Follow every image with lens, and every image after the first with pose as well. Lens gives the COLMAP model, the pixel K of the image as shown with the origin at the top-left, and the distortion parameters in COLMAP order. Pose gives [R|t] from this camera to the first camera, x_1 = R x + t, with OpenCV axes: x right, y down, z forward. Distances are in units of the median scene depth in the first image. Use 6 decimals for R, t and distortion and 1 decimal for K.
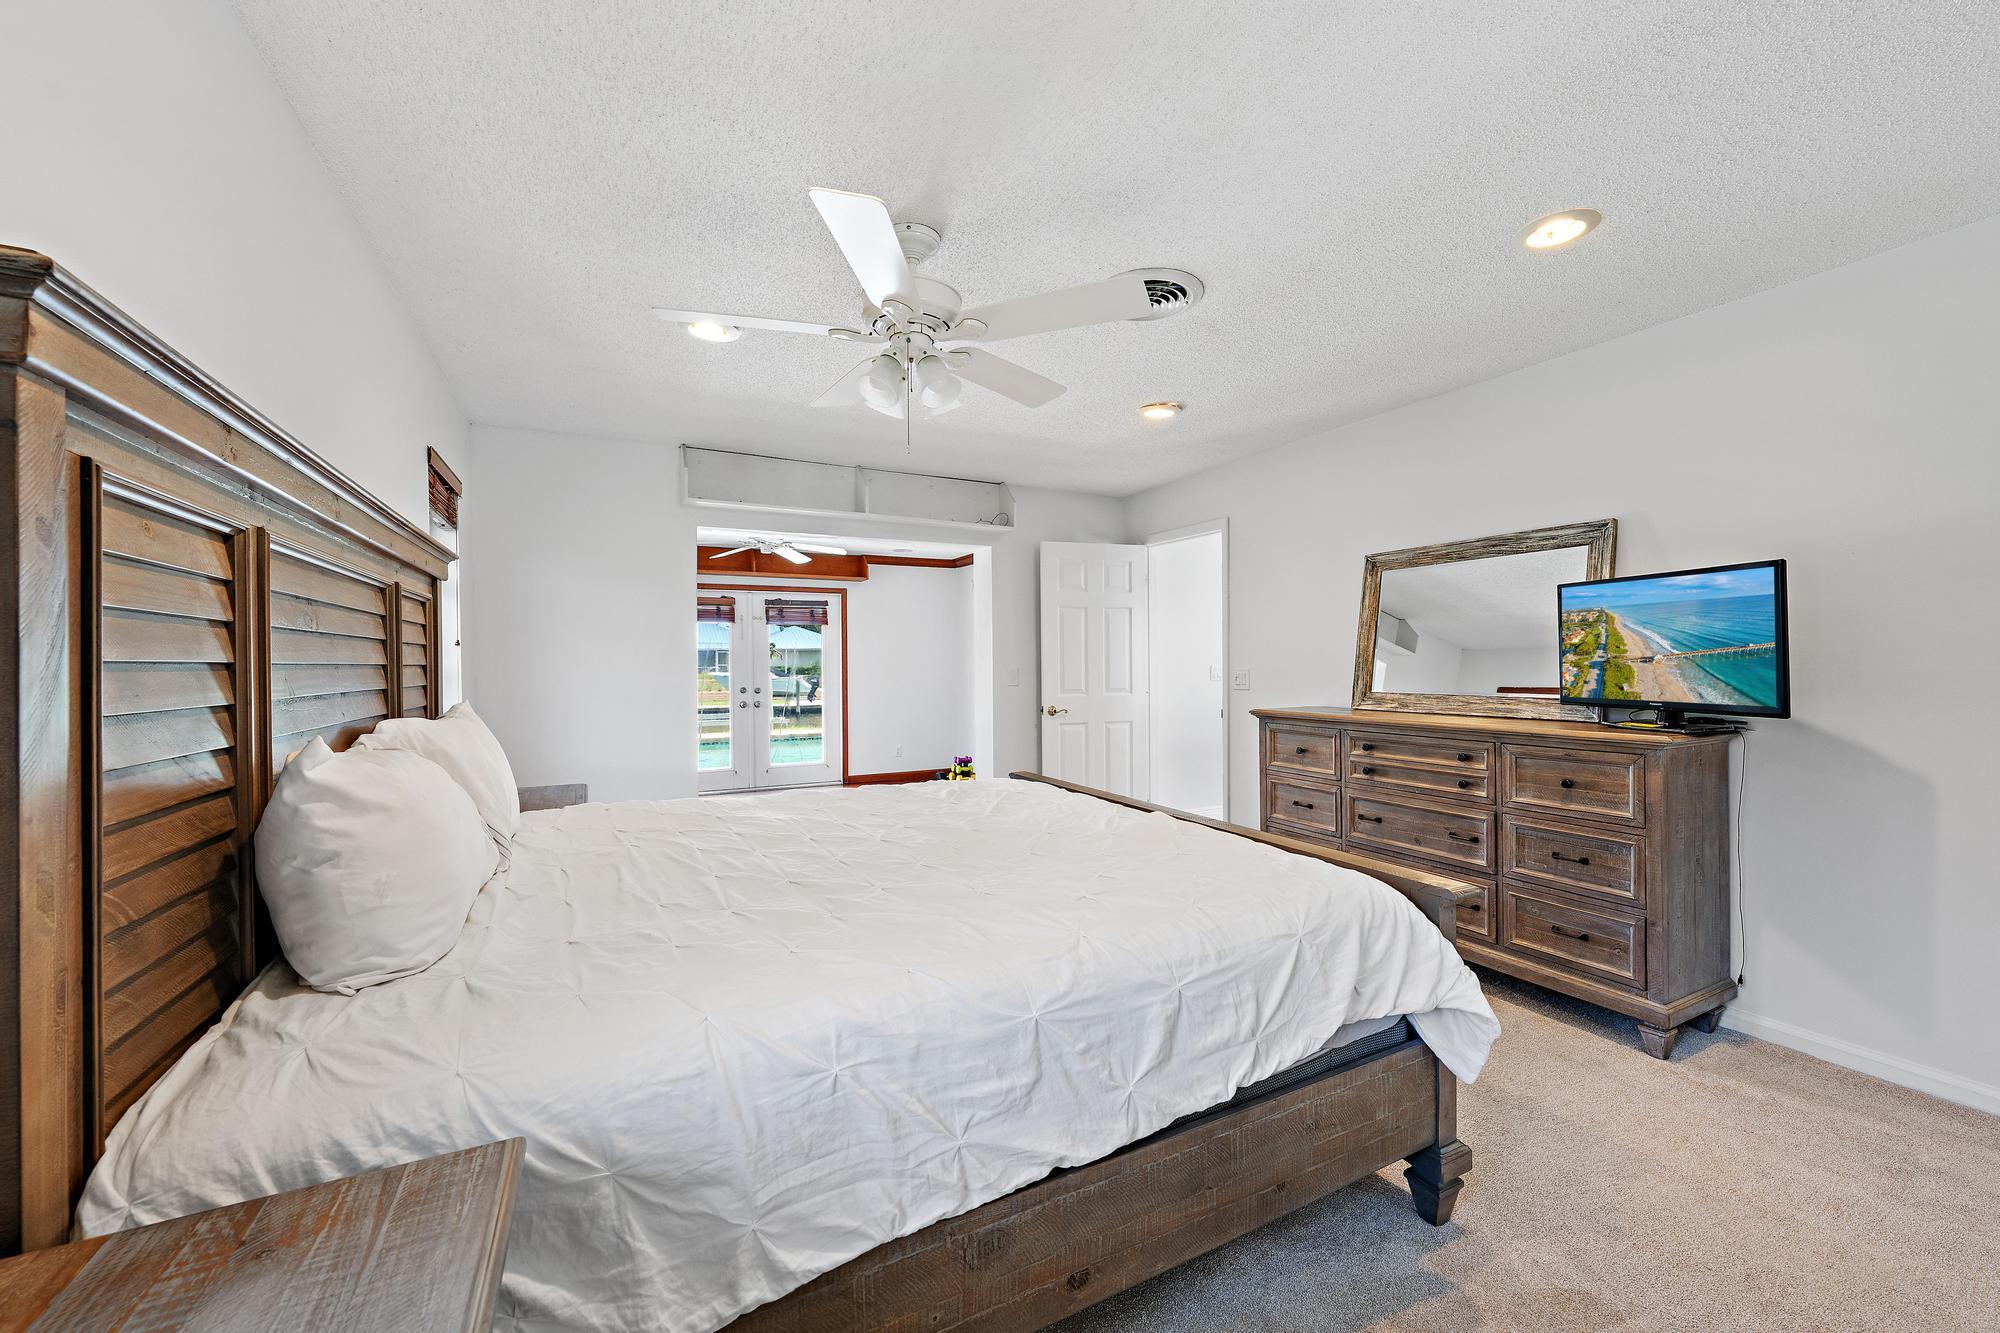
lens RADIAL K [[777.8, 0, 1000.2], [0, 777.8, 658.6], [0, 0, 1]] dist [-0.001931, 0.000399]
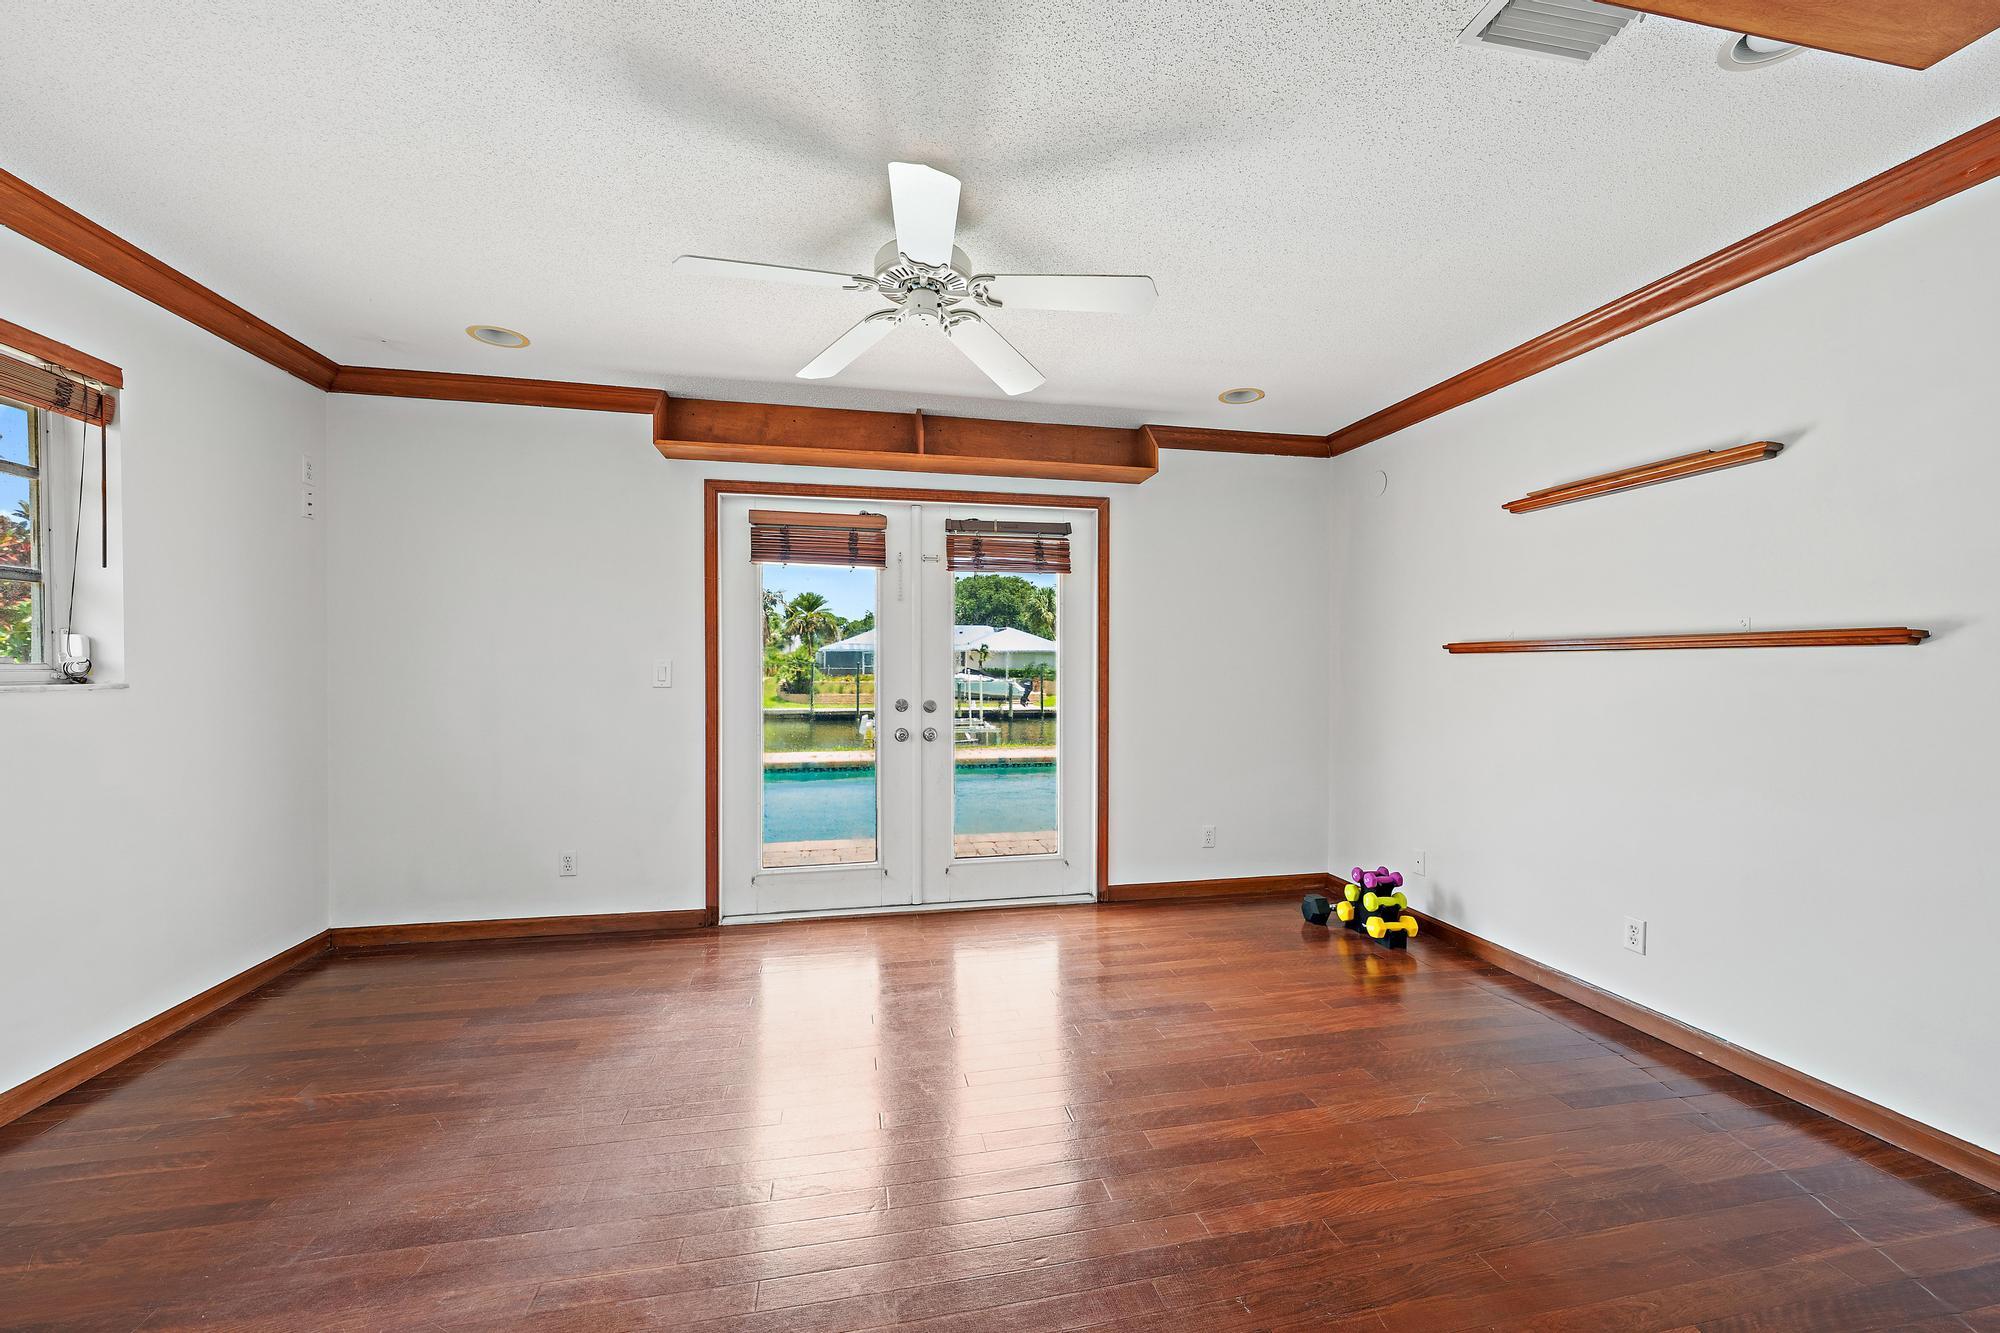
lens RADIAL K [[777.8, 0, 999.2], [0, 777.8, 663.7], [0, 0, 1]] dist [-0.001931, 0.000399]
pose [[0.963775, 0.007823, -0.266603, -0.135240], [-0.007347, 0.999969, 0.002785, 0.012059], [0.266616, -0.000726, 0.963802, 0.523253]]
